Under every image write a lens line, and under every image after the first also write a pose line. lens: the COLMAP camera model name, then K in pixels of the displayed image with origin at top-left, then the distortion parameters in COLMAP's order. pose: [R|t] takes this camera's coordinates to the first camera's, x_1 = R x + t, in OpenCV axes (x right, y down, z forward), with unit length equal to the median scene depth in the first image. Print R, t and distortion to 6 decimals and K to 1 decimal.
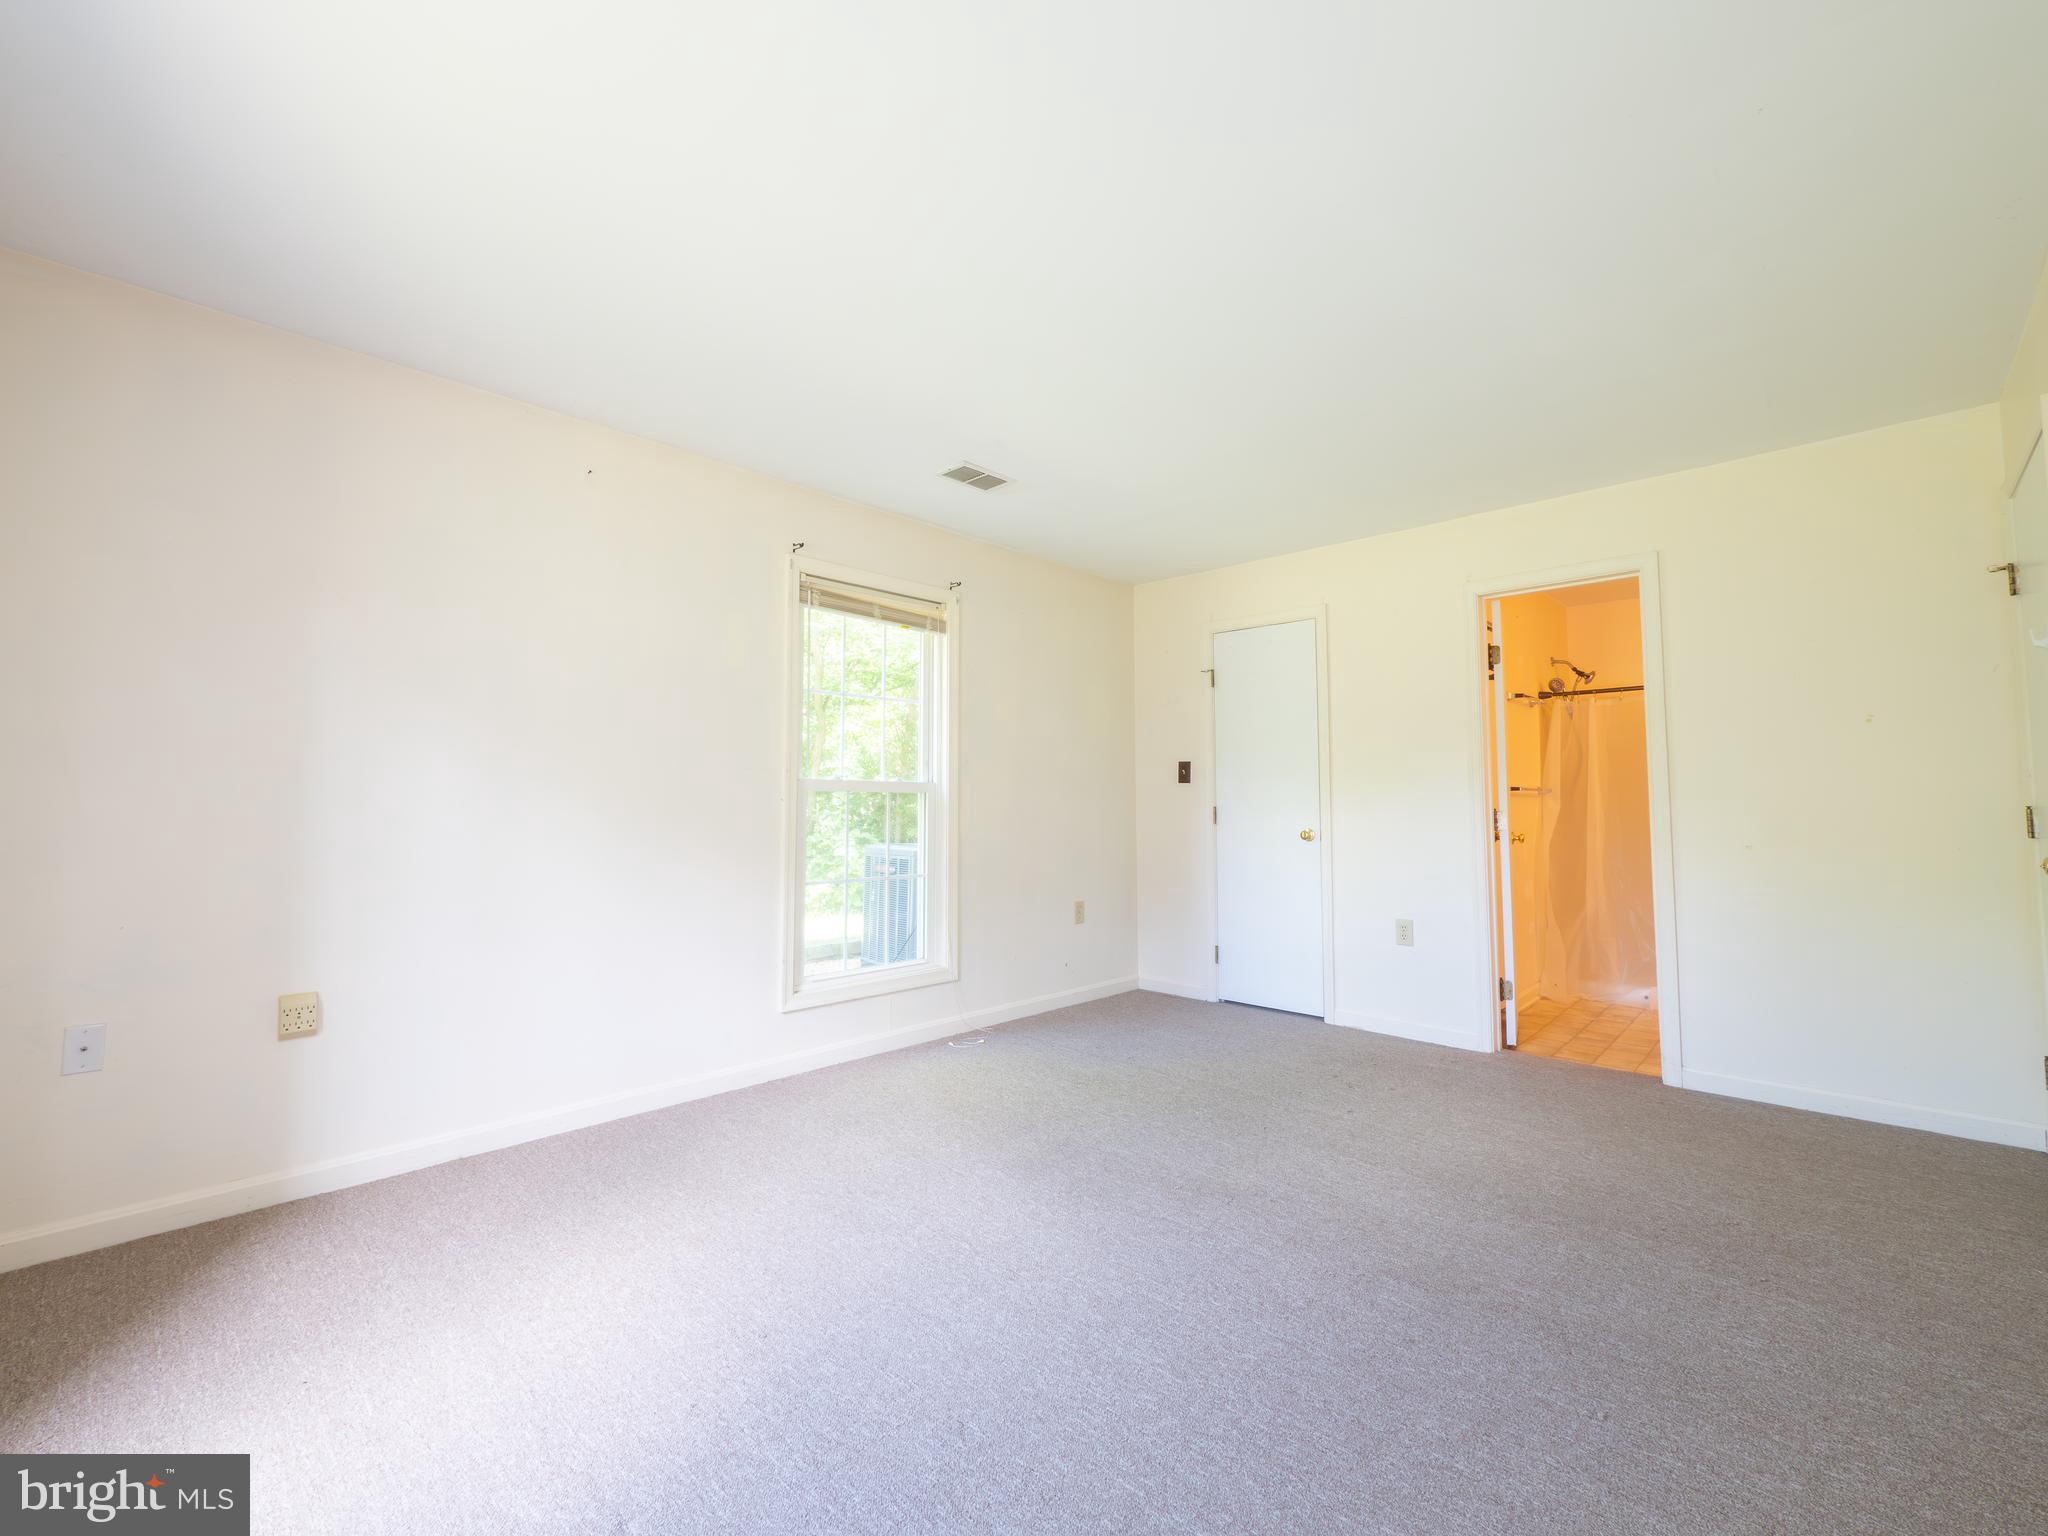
lens RADIAL K [[871.8, 0, 1021.1], [0, 871.8, 754.1], [0, 0, 1]] dist [-0.005810, -0.000135]
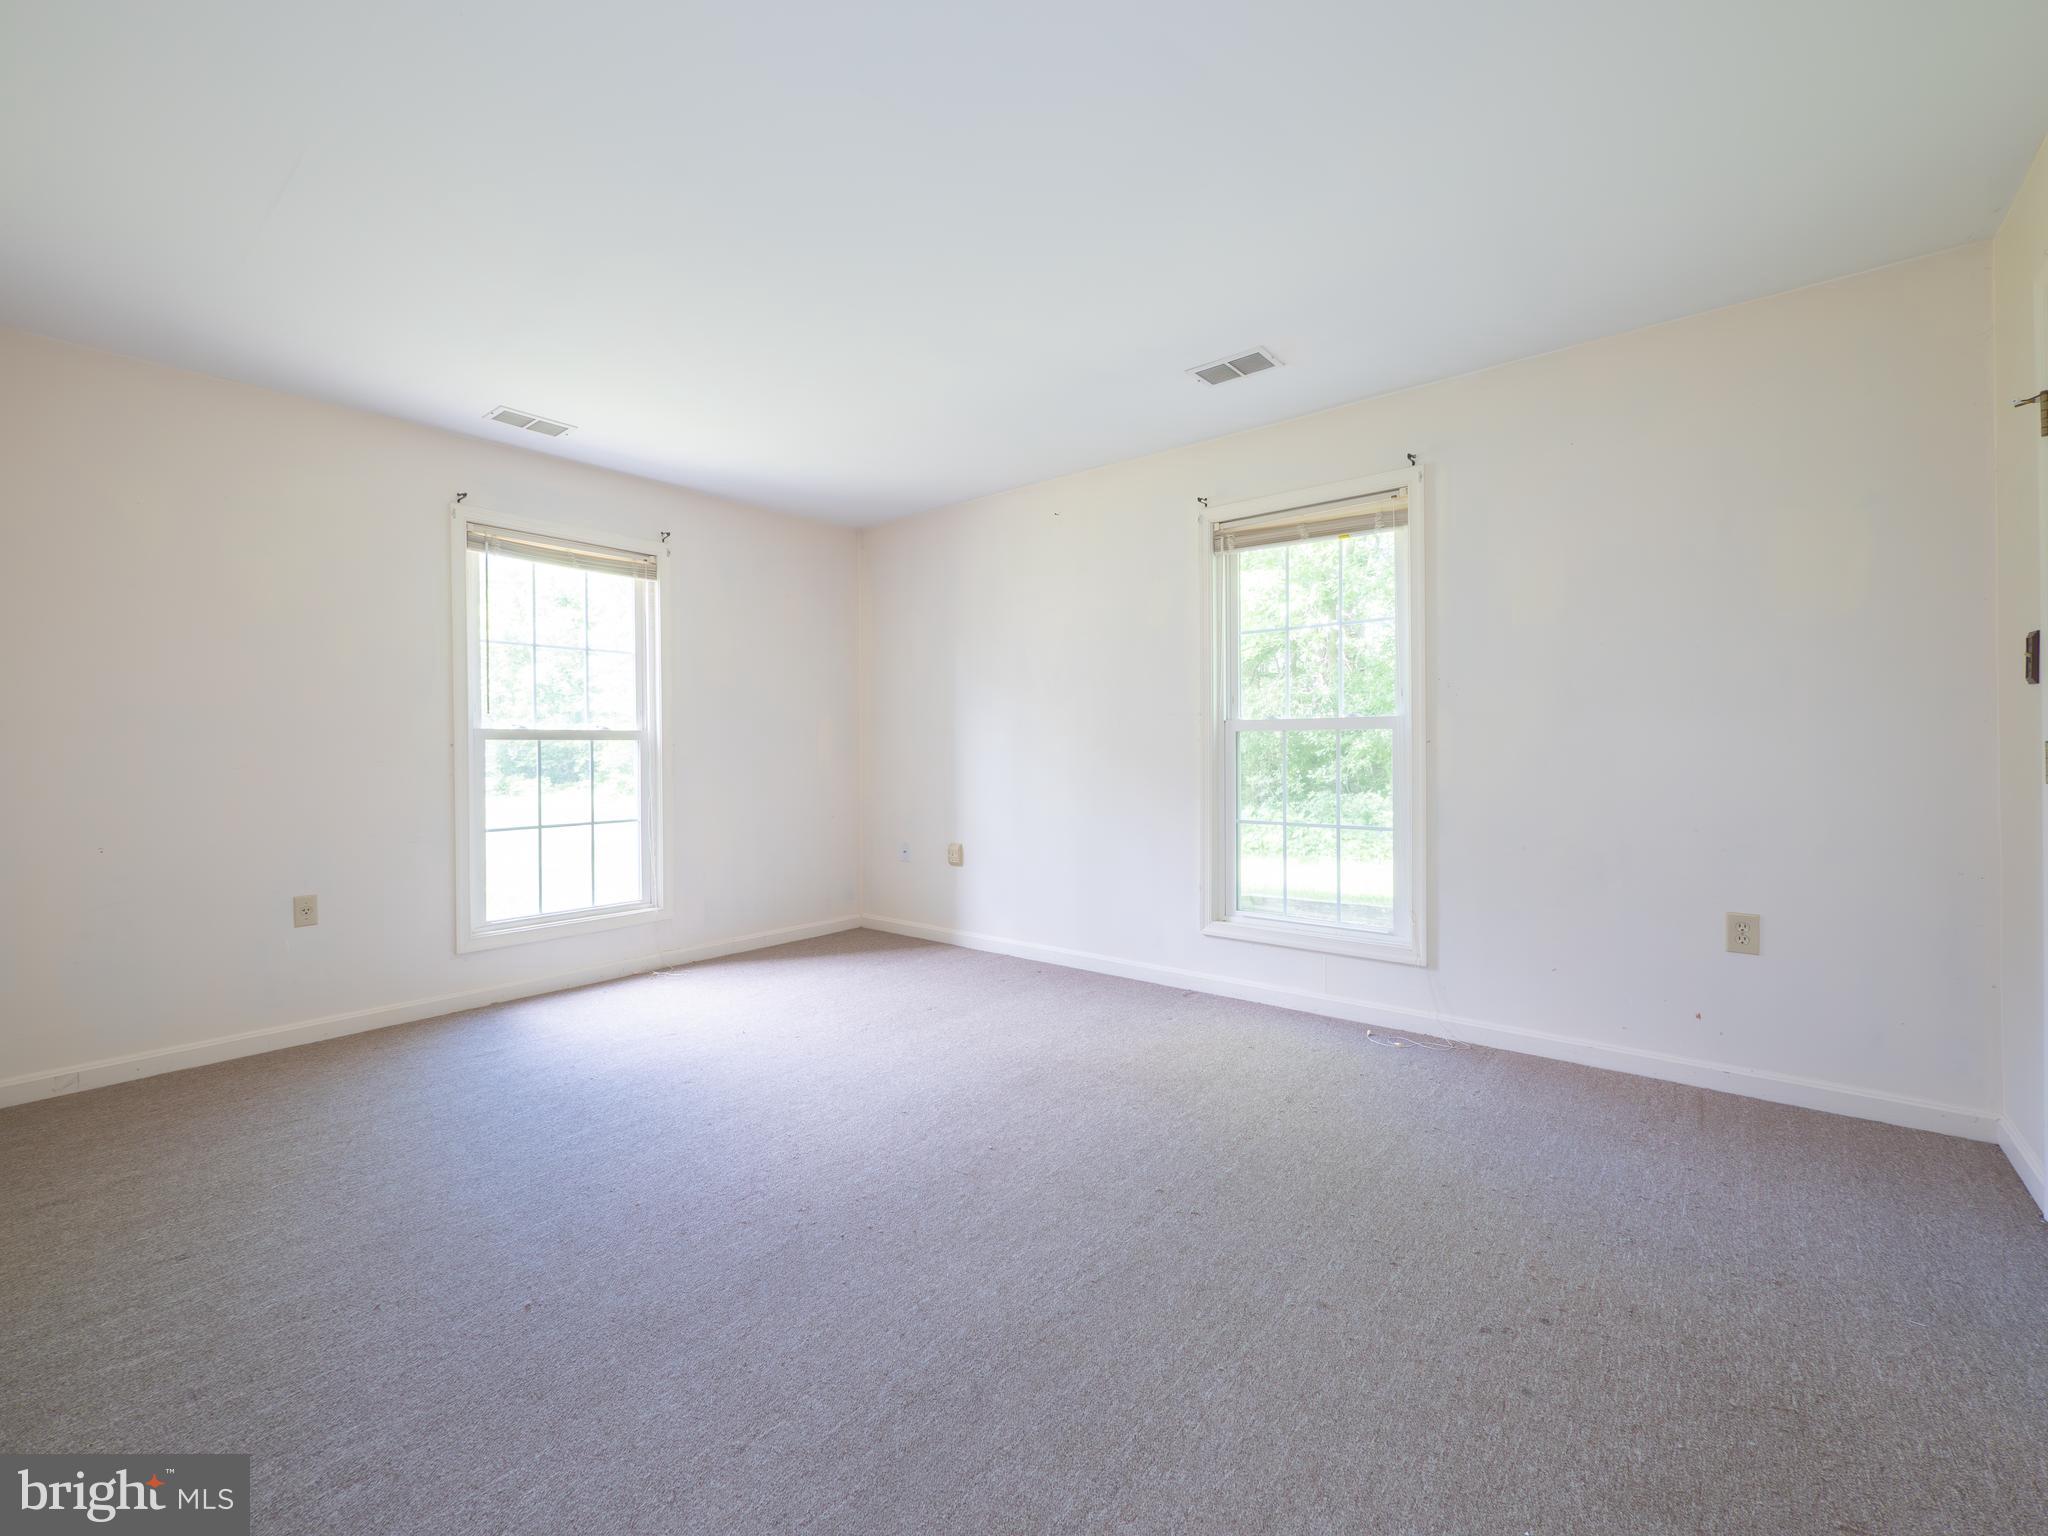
lens RADIAL K [[871.8, 0, 1021.1], [0, 871.8, 754.1], [0, 0, 1]] dist [-0.005810, -0.000135]
pose [[0.080340, 0.007290, -0.996741, 0.747810], [0.066216, 0.997725, 0.012635, 0.038055], [0.994566, -0.067015, 0.079675, 0.651276]]
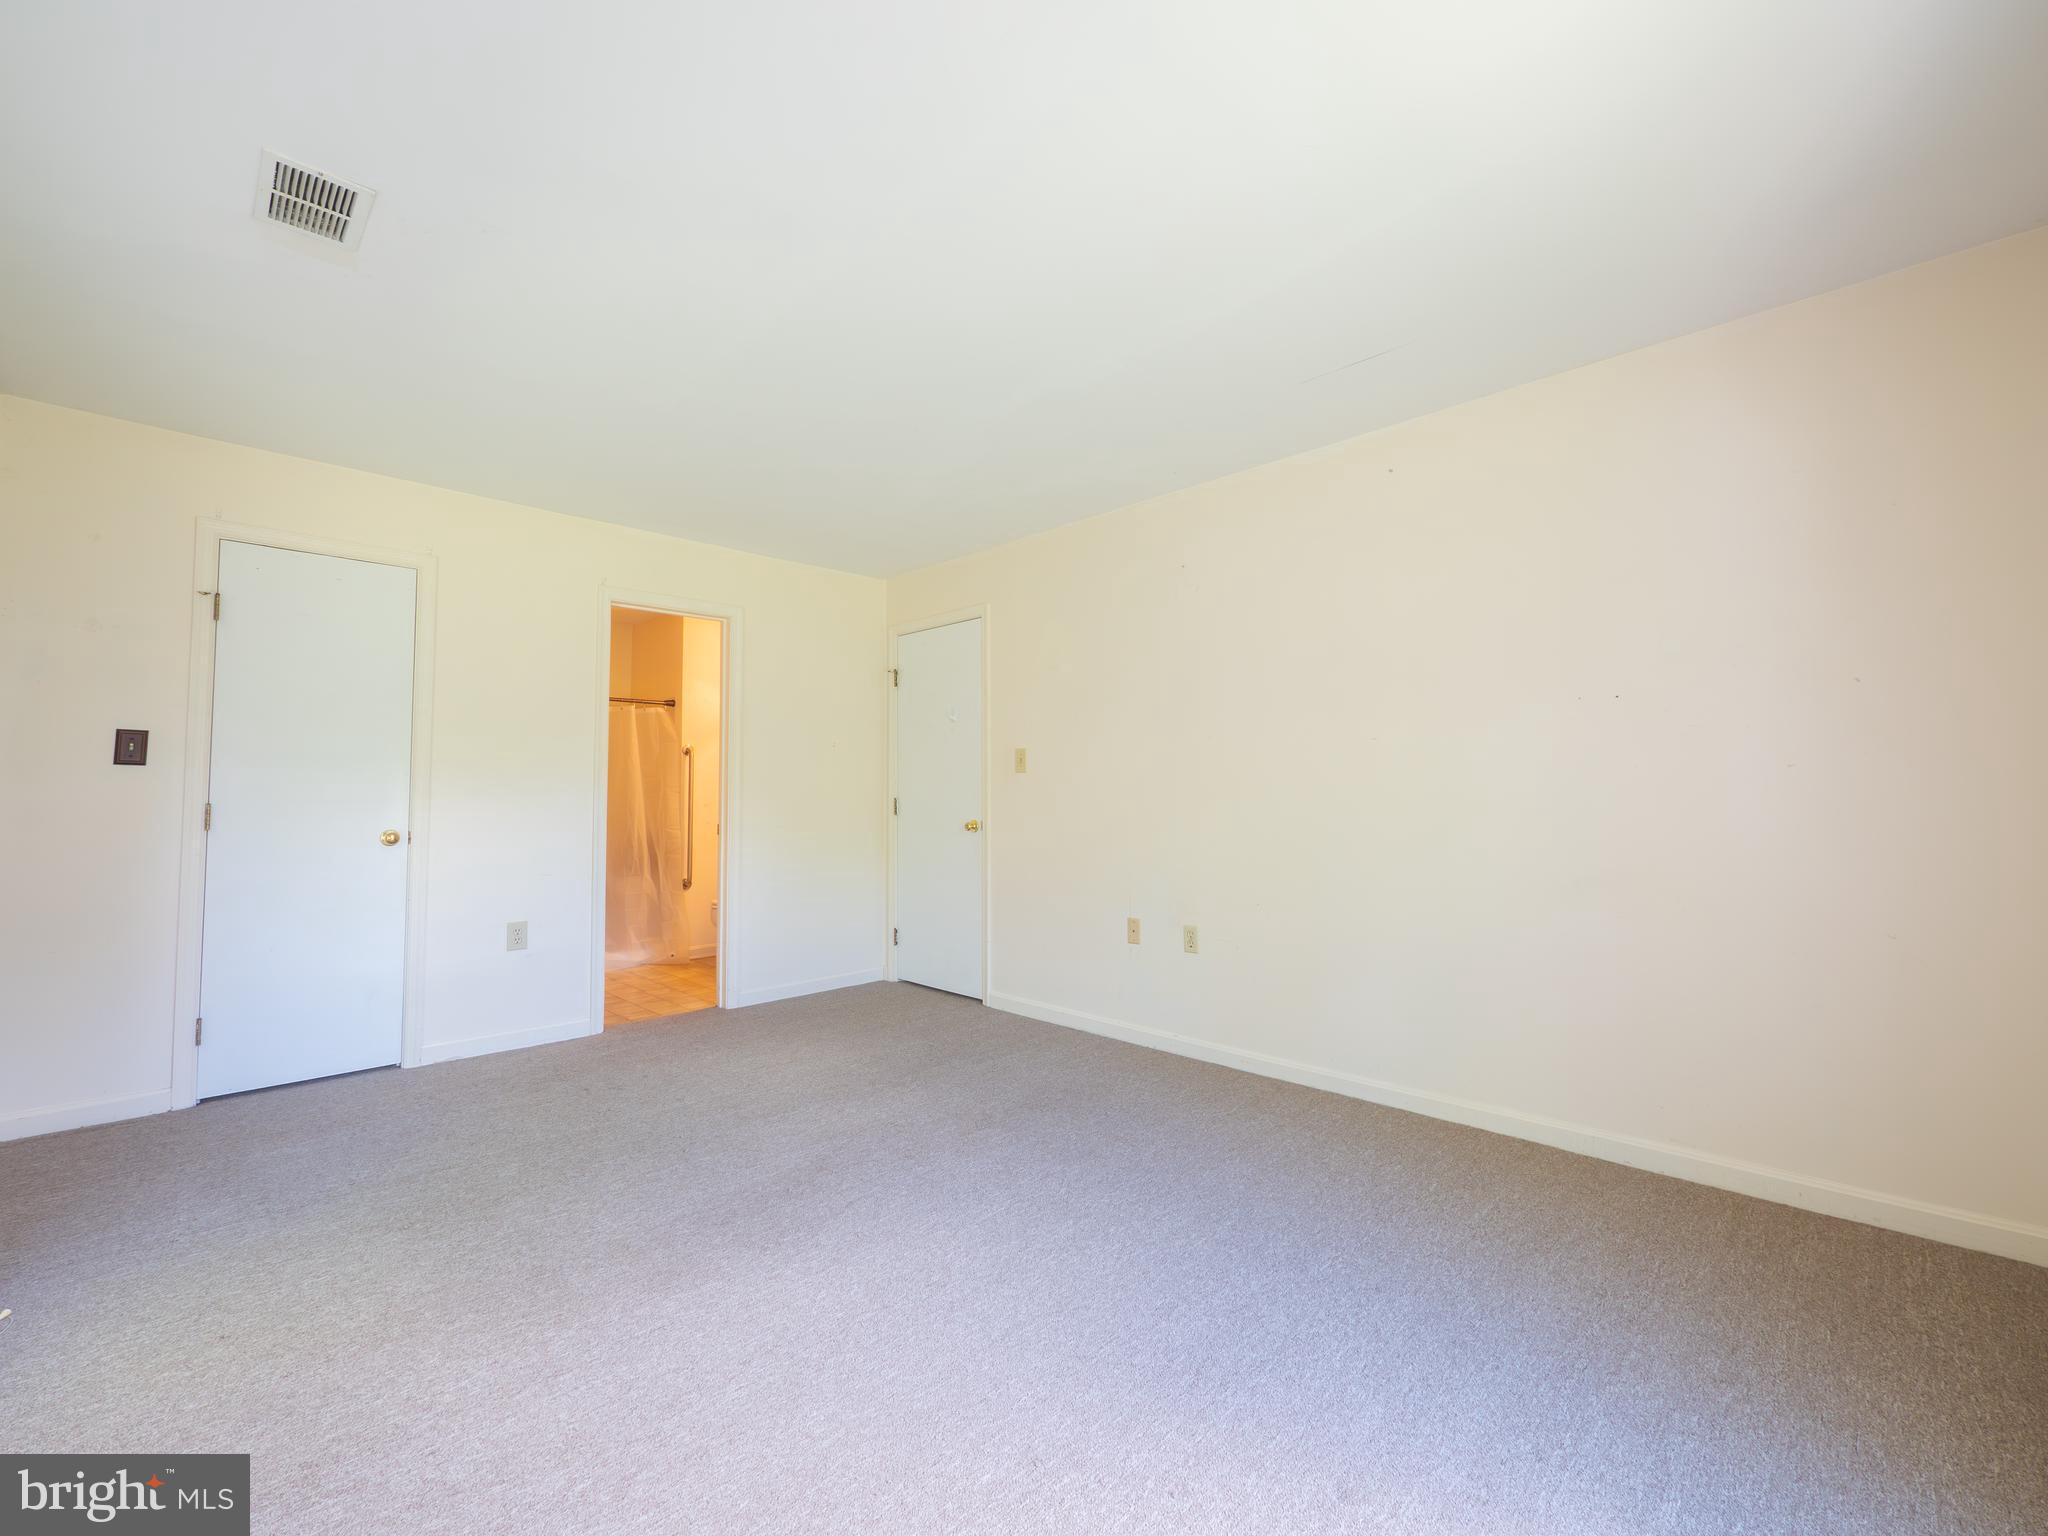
lens RADIAL K [[871.8, 0, 1021.1], [0, 871.8, 754.1], [0, 0, 1]] dist [-0.005810, -0.000135]
pose [[0.012106, 0.047166, 0.998814, -0.537378], [-0.053294, 0.997498, -0.046458, 0.026832], [-0.998505, -0.052668, 0.014589, 0.494728]]
